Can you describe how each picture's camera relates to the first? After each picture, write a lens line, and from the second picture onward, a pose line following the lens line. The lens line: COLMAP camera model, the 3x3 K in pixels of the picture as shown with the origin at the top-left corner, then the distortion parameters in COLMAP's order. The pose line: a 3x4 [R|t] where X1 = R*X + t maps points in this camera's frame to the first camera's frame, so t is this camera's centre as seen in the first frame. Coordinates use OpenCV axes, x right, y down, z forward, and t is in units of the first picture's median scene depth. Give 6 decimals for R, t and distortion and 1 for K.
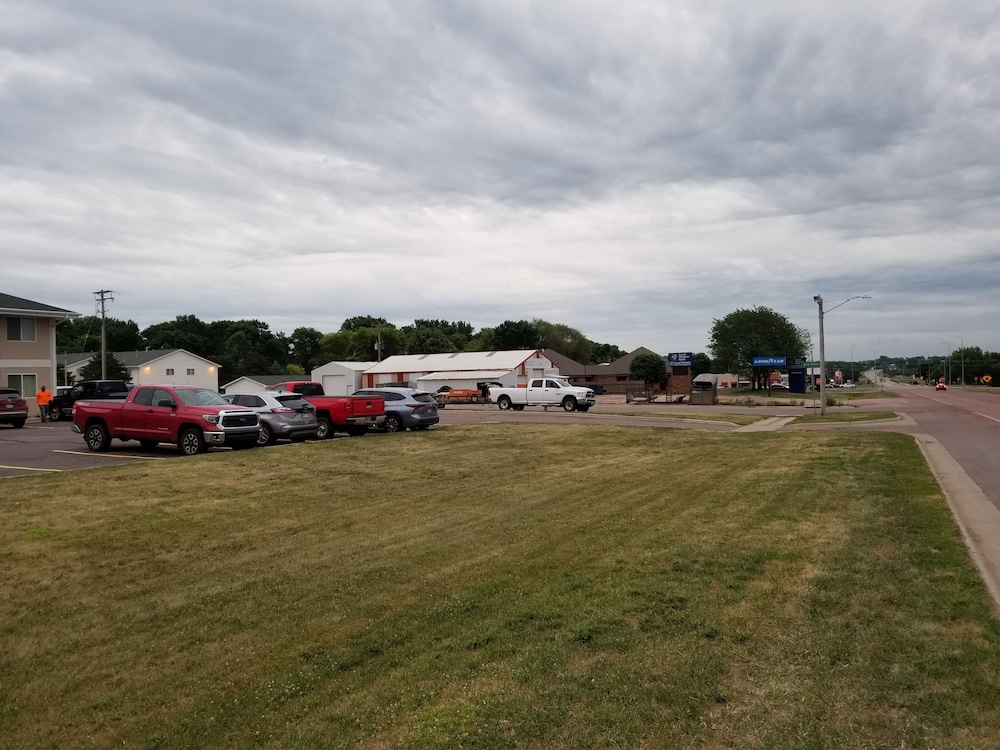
lens RADIAL K [[790.7, 0, 508.2], [0, 790.7, 377.3], [0, 0, 1]] dist [0.075145, -0.114306]
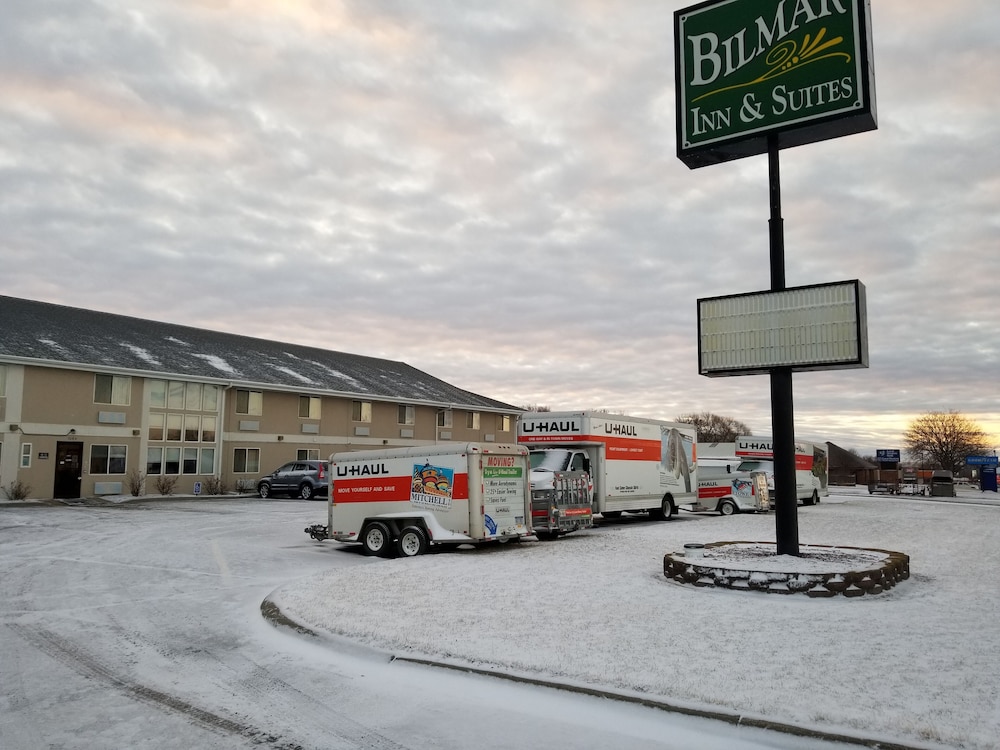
lens RADIAL K [[790.7, 0, 499.4], [0, 790.7, 374.5], [0, 0, 1]] dist [0.075145, -0.114306]
pose [[0.989055, 0.016814, -0.146588, -0.127294], [-0.032798, 0.993684, -0.107316, 0.002499], [0.143857, 0.110949, 0.983359, -0.133981]]
